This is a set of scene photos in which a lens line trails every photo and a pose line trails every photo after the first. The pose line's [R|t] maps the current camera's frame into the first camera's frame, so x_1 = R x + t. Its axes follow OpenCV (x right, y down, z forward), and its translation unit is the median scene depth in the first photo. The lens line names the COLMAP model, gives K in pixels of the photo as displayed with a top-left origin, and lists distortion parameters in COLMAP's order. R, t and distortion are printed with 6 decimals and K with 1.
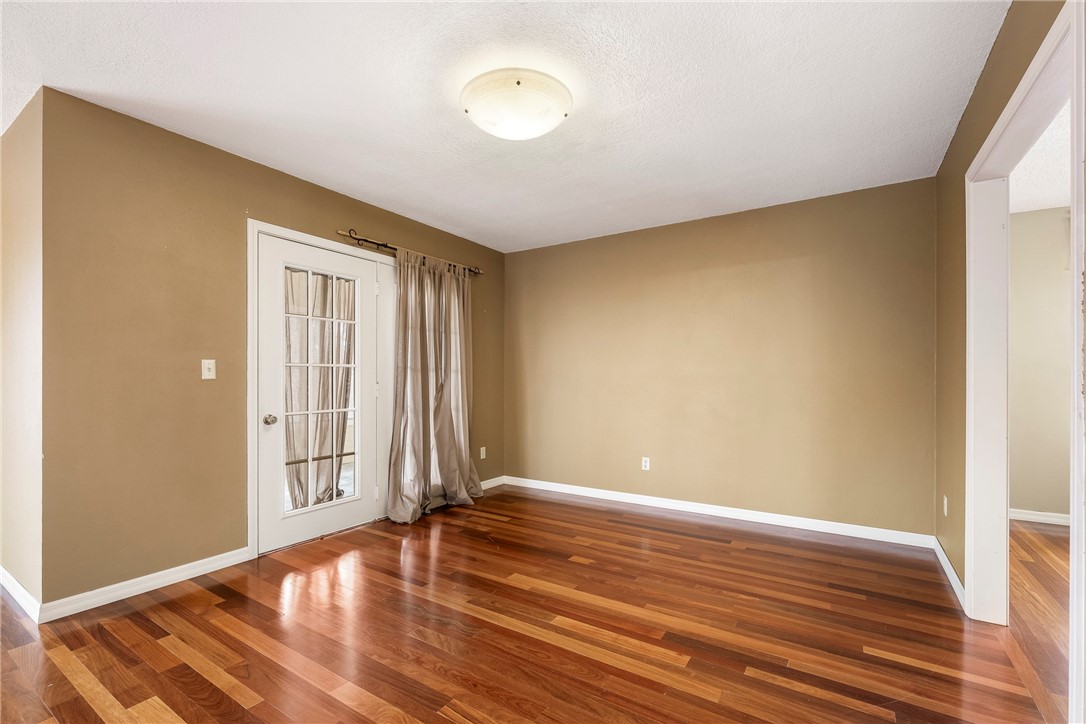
lens RADIAL K [[473.9, 0, 546.6], [0, 473.9, 370.7], [0, 0, 1]] dist [0.001143, 0.000192]
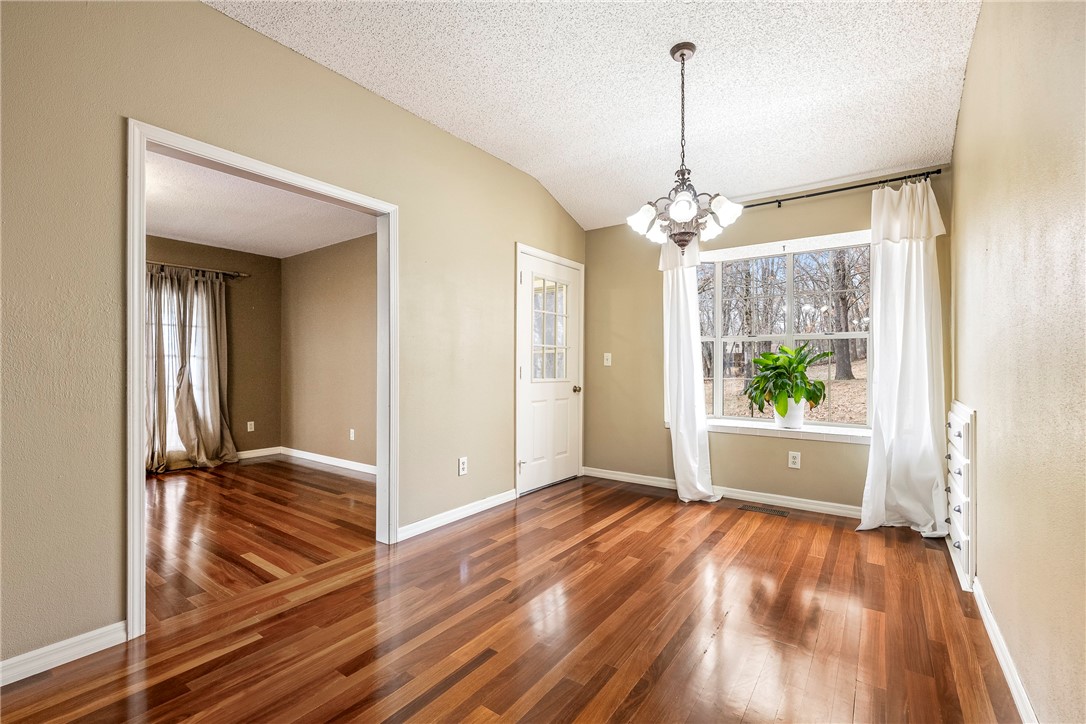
lens RADIAL K [[473.9, 0, 544.5], [0, 473.9, 360.9], [0, 0, 1]] dist [0.001143, 0.000192]
pose [[0.998744, -0.002502, -0.050037, 0.744213], [0.003081, 0.999929, 0.011504, -0.003593], [0.050005, -0.011644, 0.998681, -0.170896]]
